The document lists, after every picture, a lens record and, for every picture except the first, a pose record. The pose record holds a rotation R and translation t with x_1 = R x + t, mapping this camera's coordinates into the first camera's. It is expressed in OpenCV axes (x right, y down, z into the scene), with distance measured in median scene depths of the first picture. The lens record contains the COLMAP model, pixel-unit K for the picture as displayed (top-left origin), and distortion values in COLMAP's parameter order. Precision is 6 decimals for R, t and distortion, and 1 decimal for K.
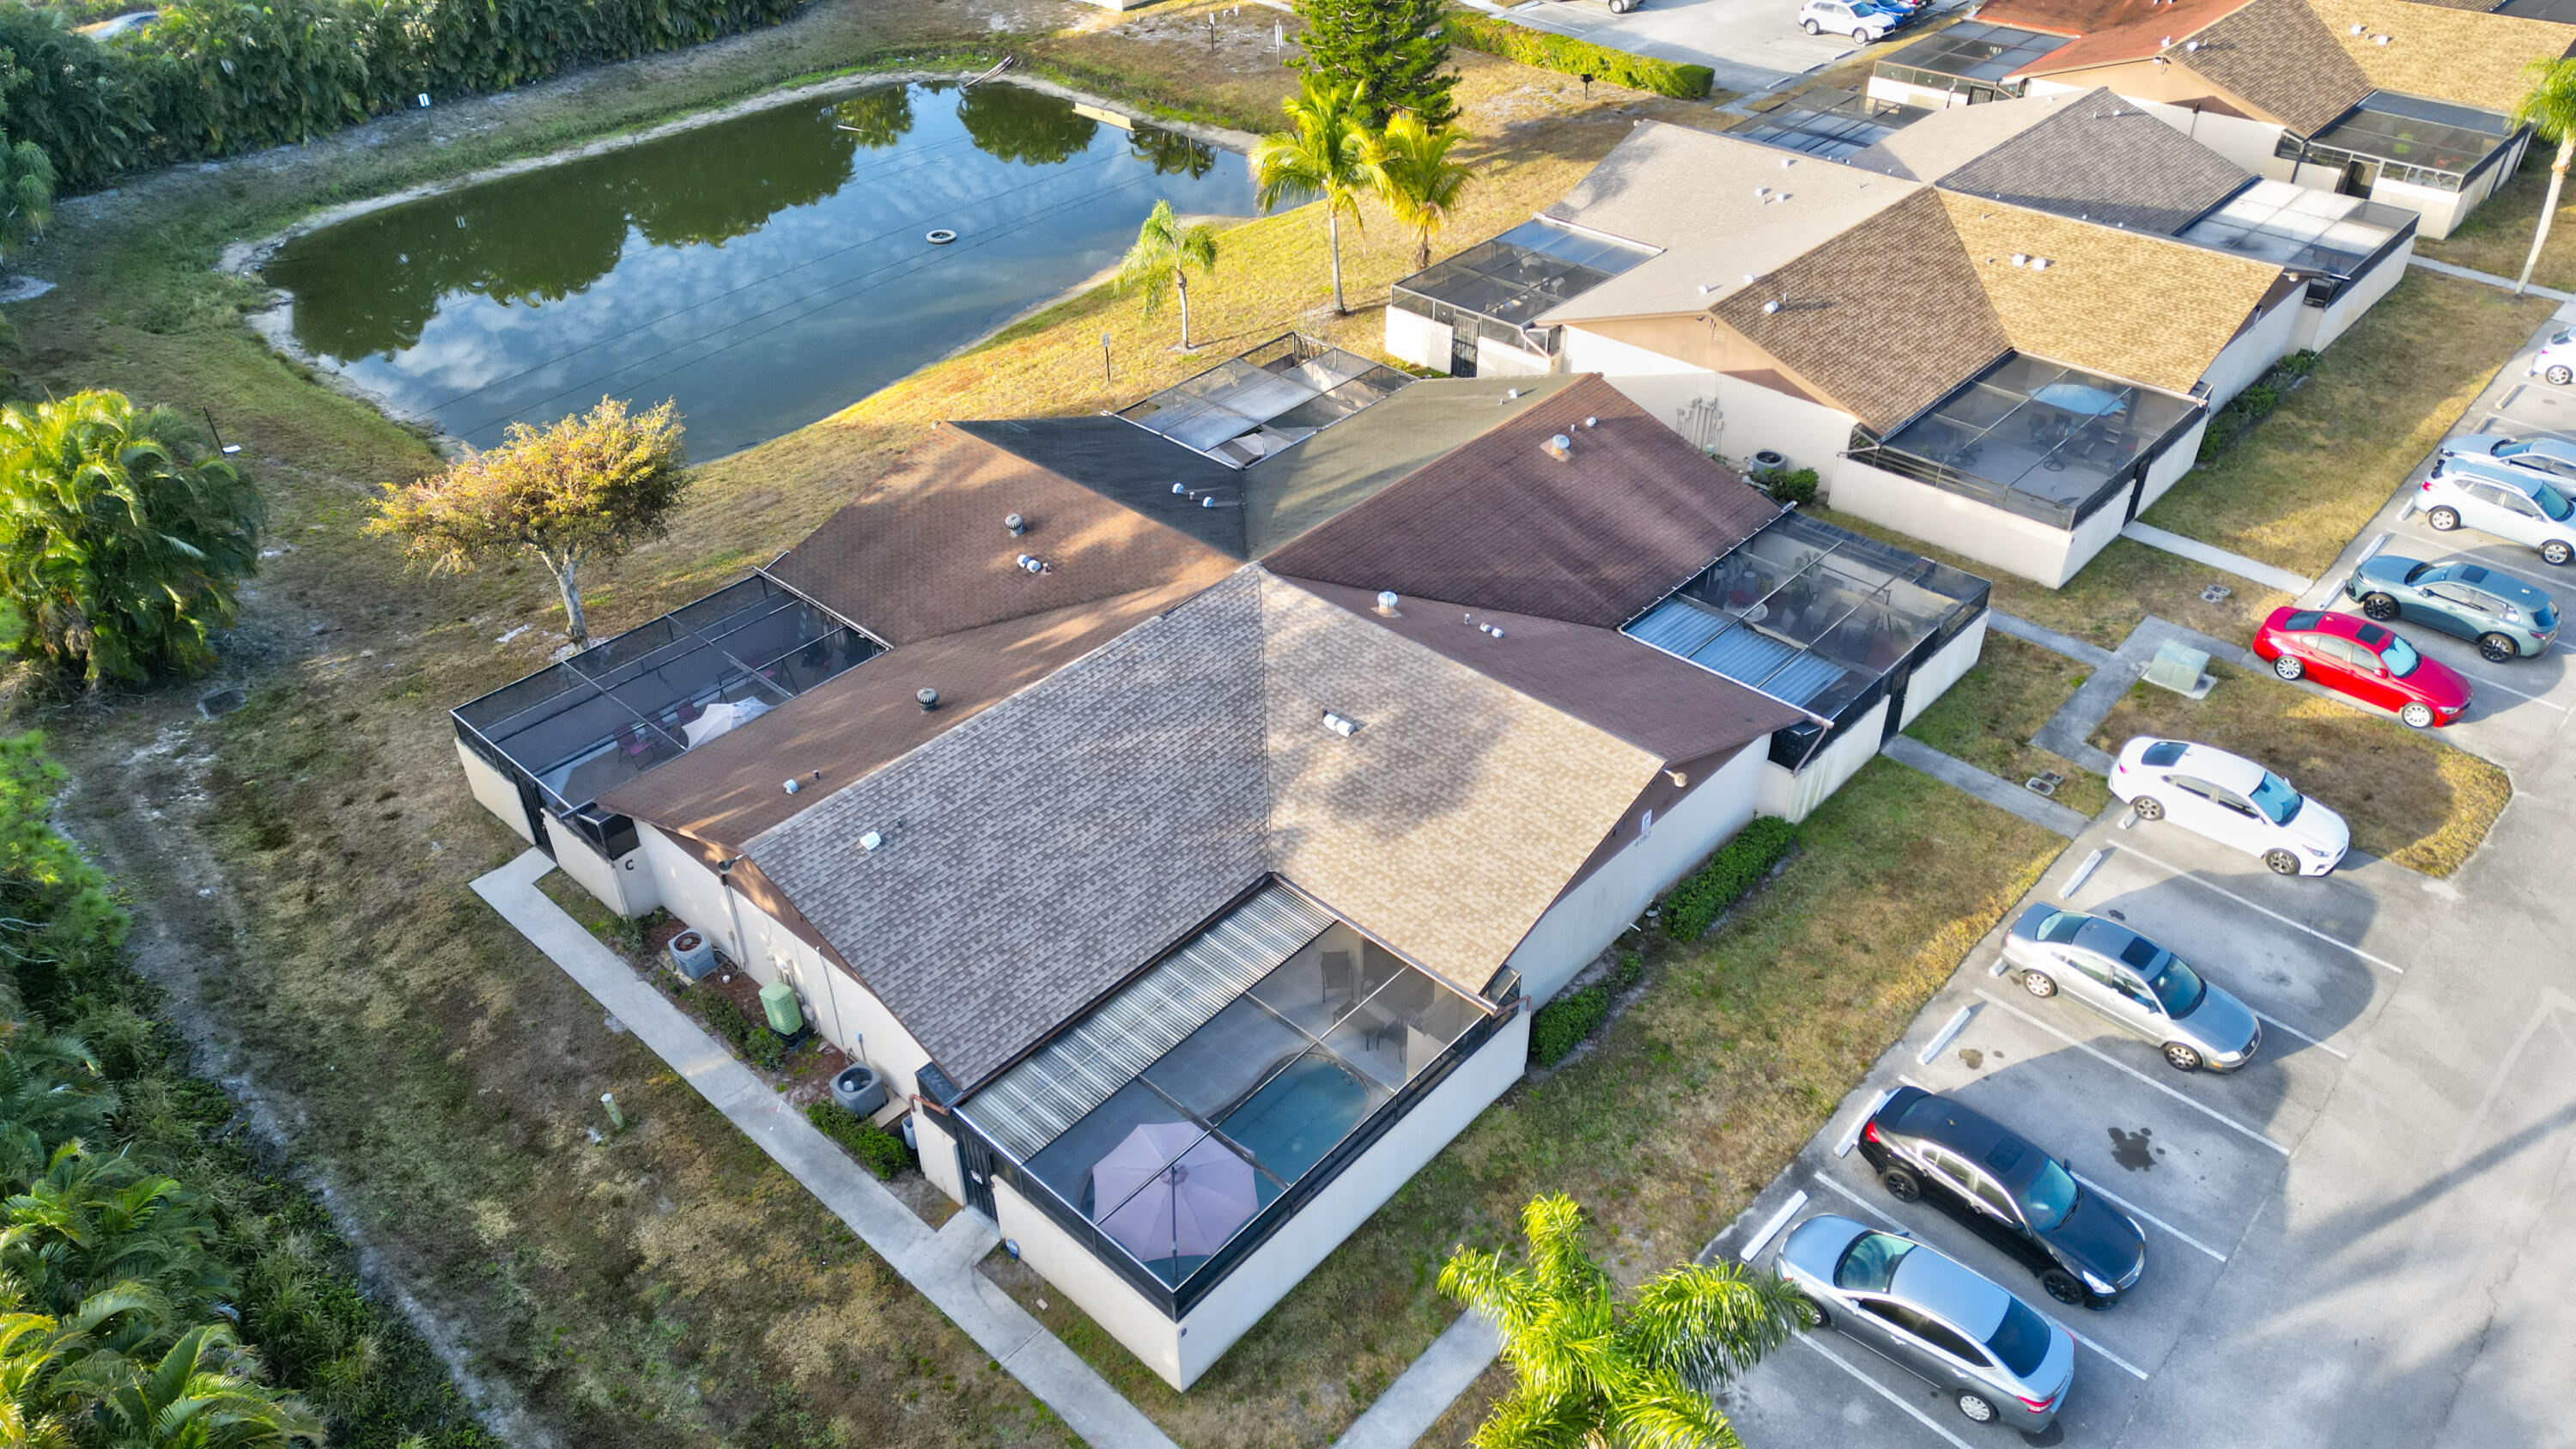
lens RADIAL K [[1784.8, 0, 1288.0], [0, 1784.8, 724.5], [0, 0, 1]] dist [0.069482, -0.059645]
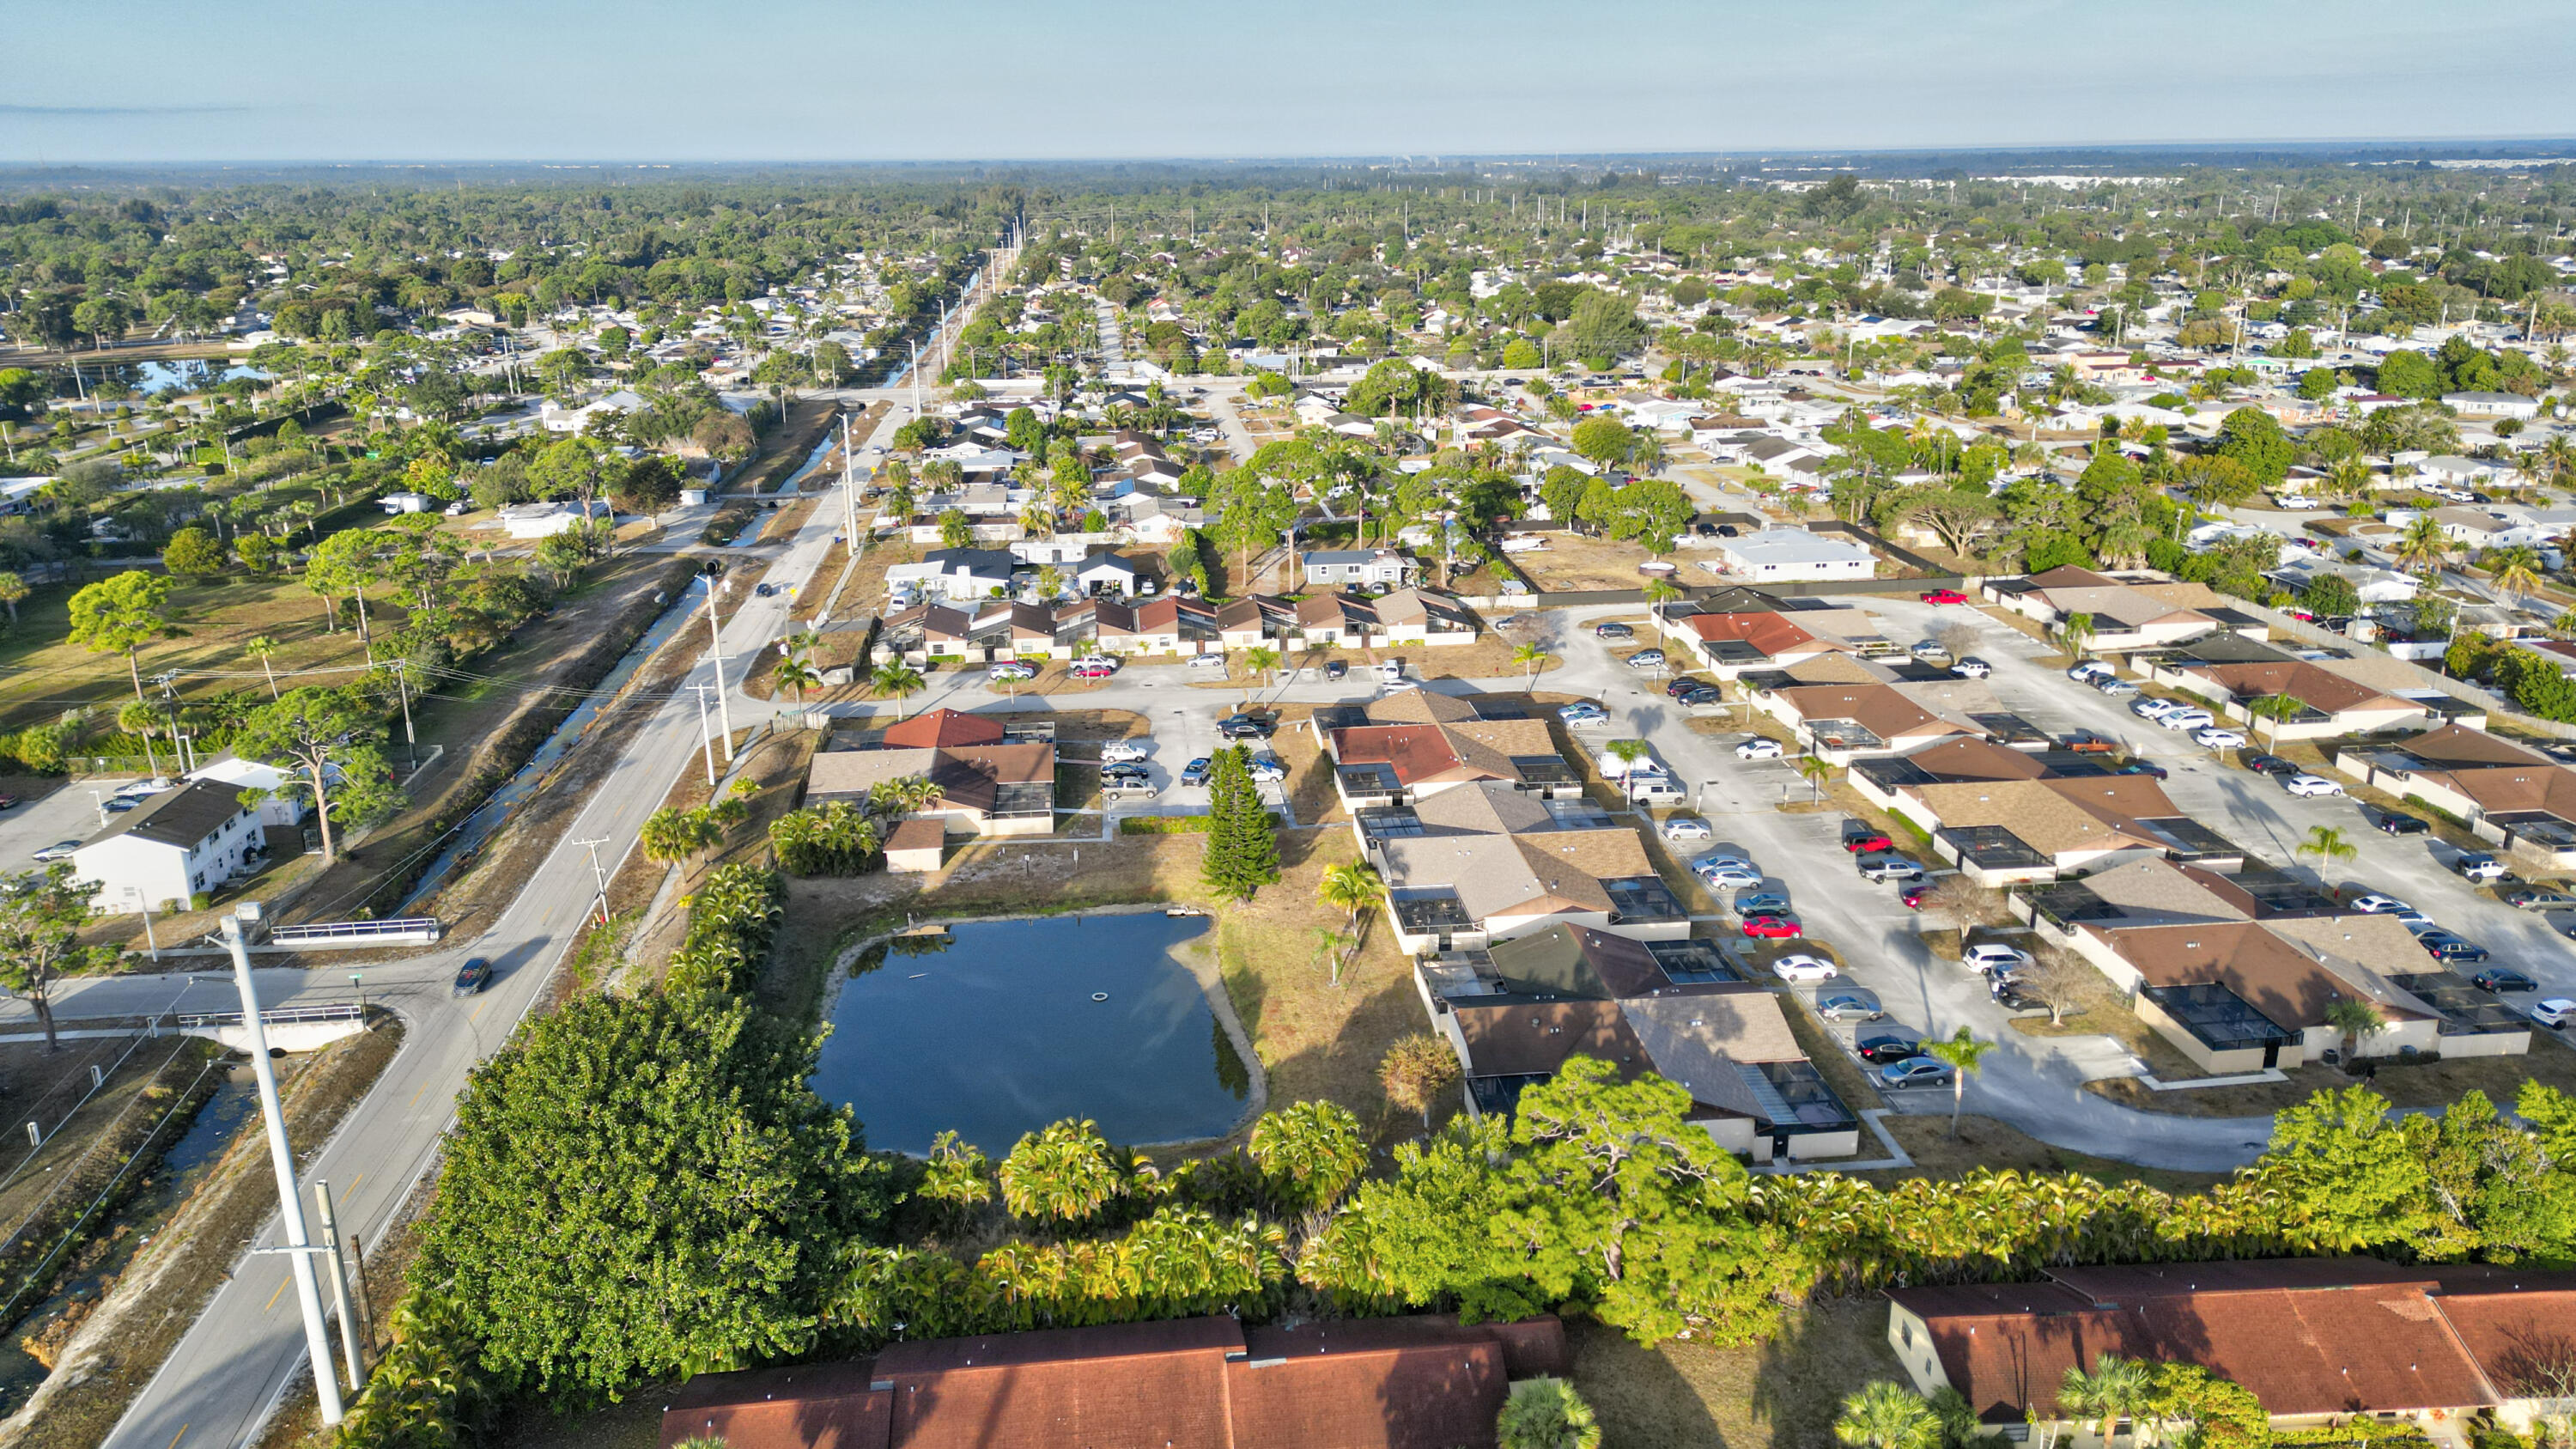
lens RADIAL K [[1789.3, 0, 1288.0], [0, 1789.3, 724.5], [0, 0, 1]] dist [0.119580, -0.162398]
pose [[0.654887, -0.218864, 0.723341, -2.094408], [0.443909, 0.886025, -0.133812, -0.285455], [-0.611611, 0.408729, 0.677401, -0.780303]]
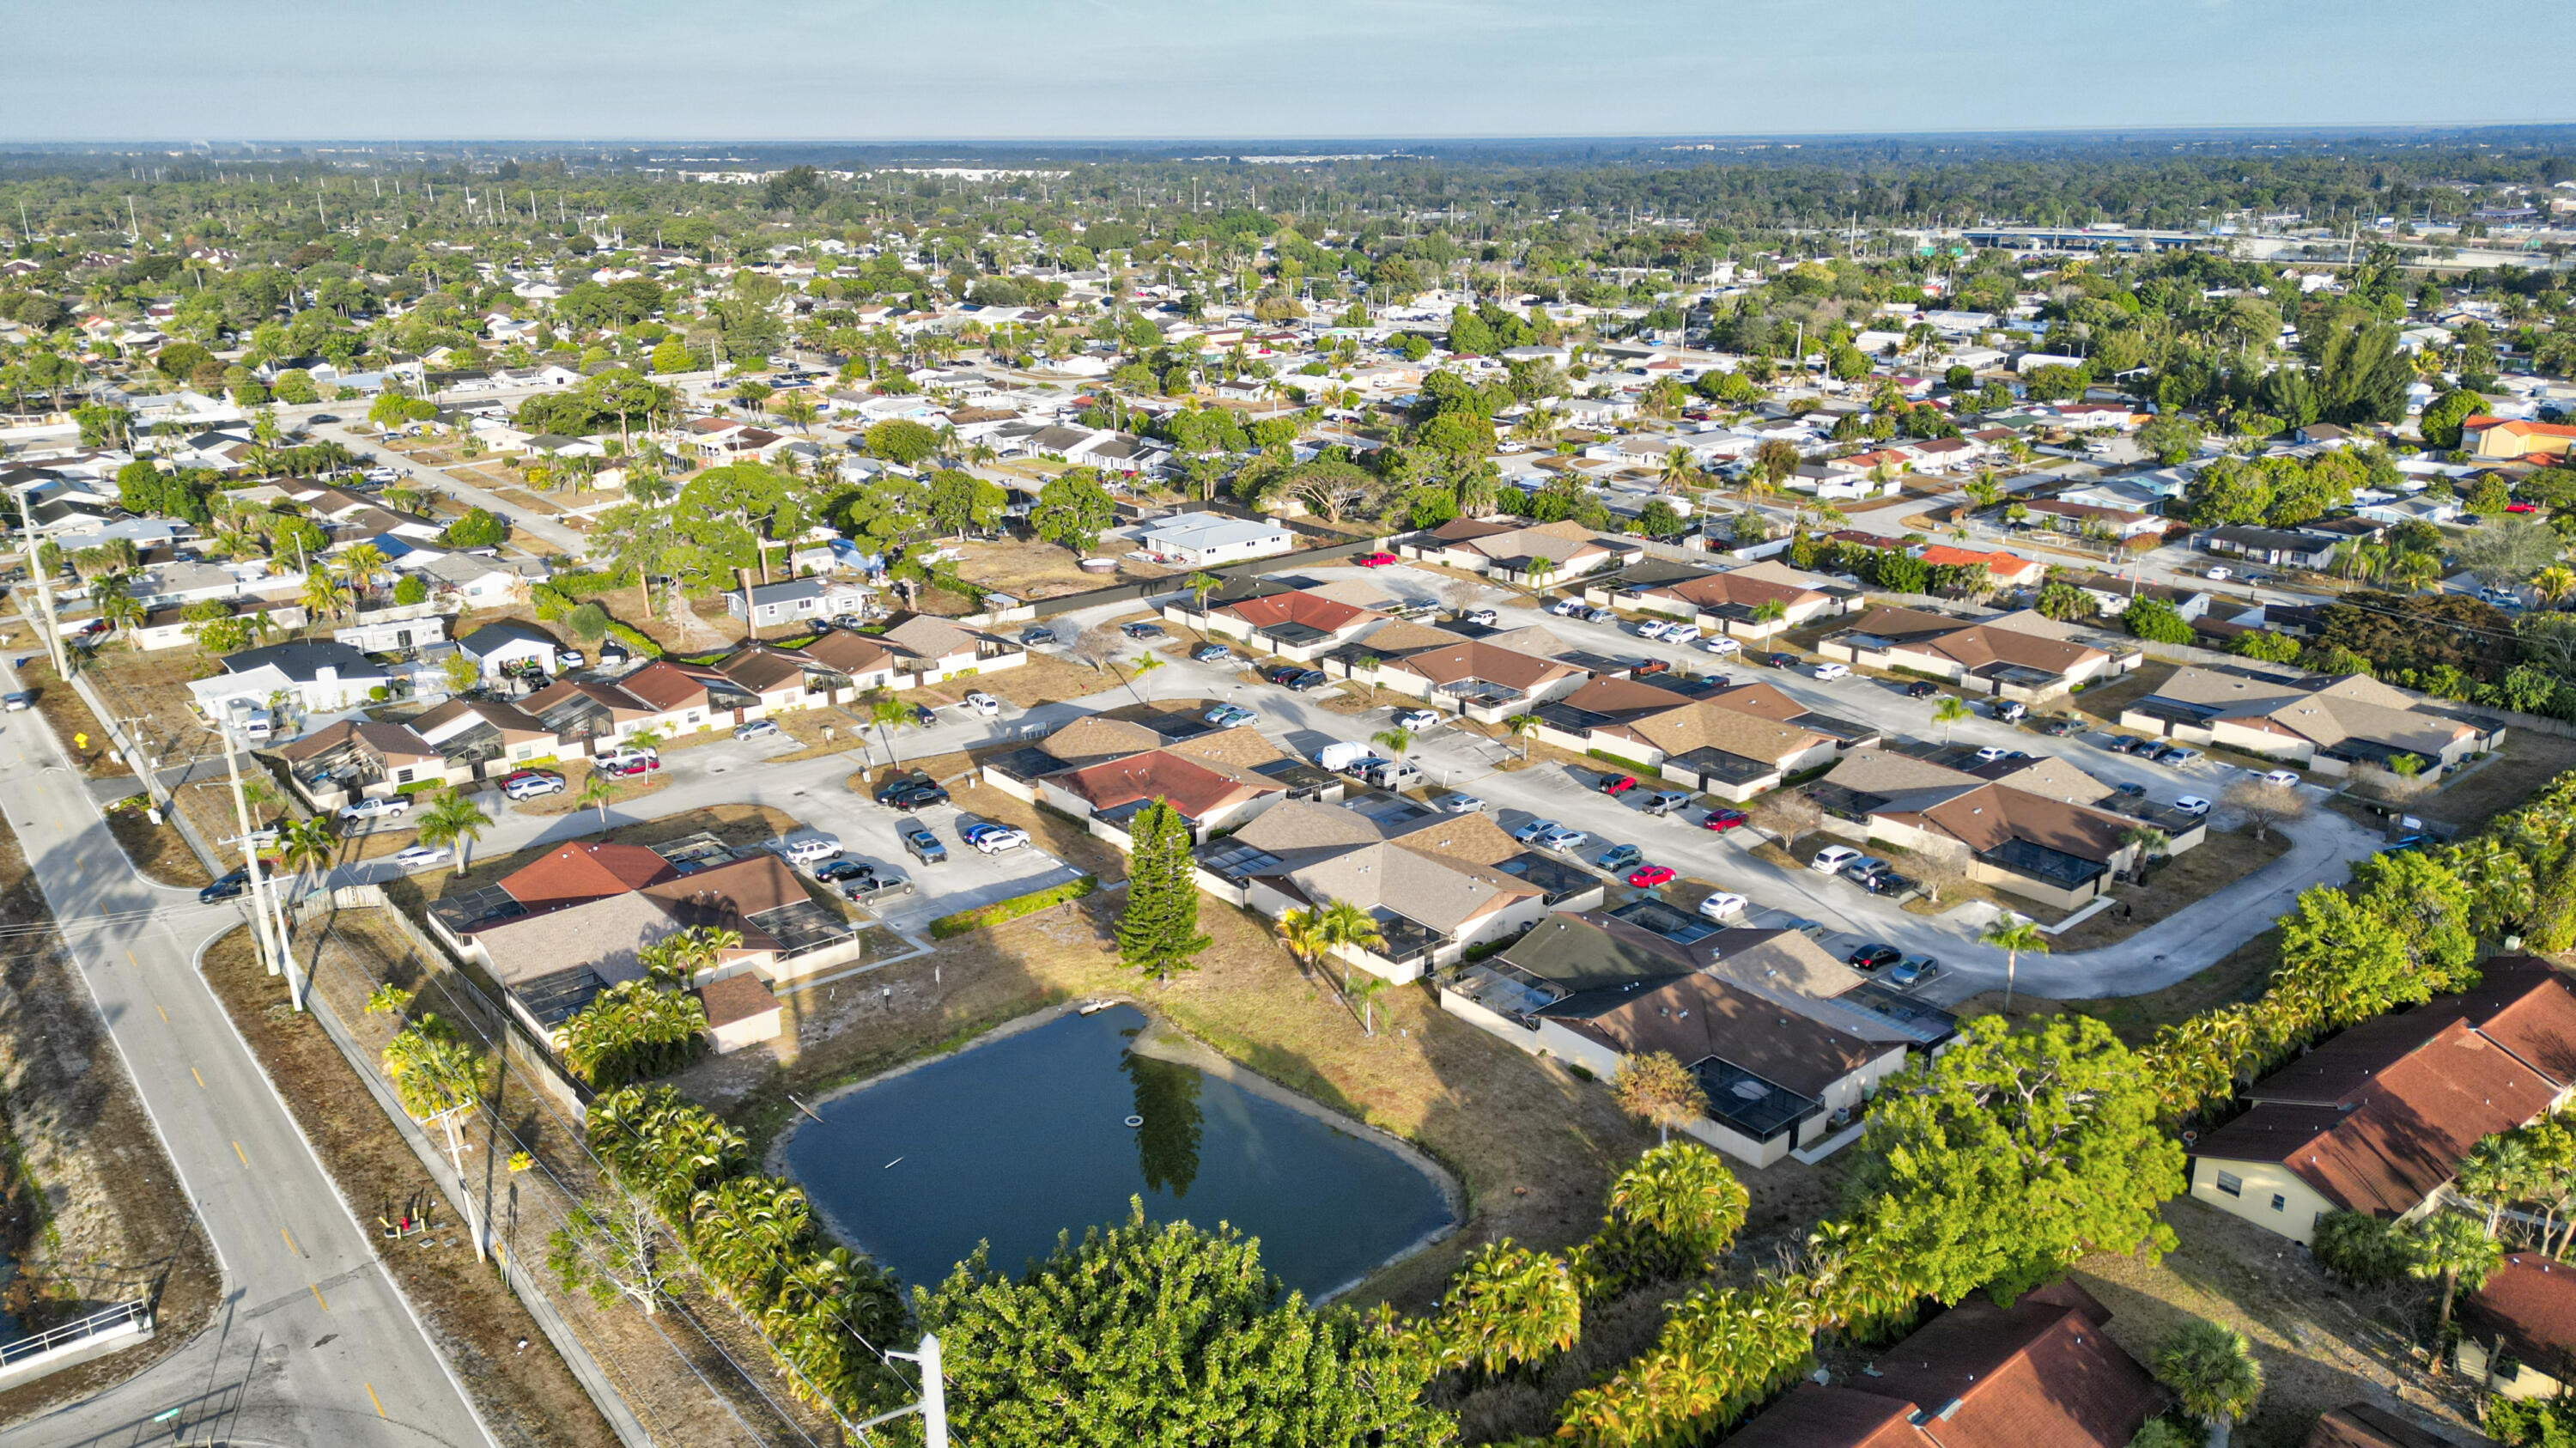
lens RADIAL K [[1789.2, 0, 1288.0], [0, 1789.2, 724.0], [0, 0, 1]] dist [0.119580, -0.162398]
pose [[0.126061, -0.294035, 0.947445, -2.461712], [0.587631, 0.791605, 0.167484, -1.145177], [-0.799248, 0.535635, 0.272575, 0.408429]]
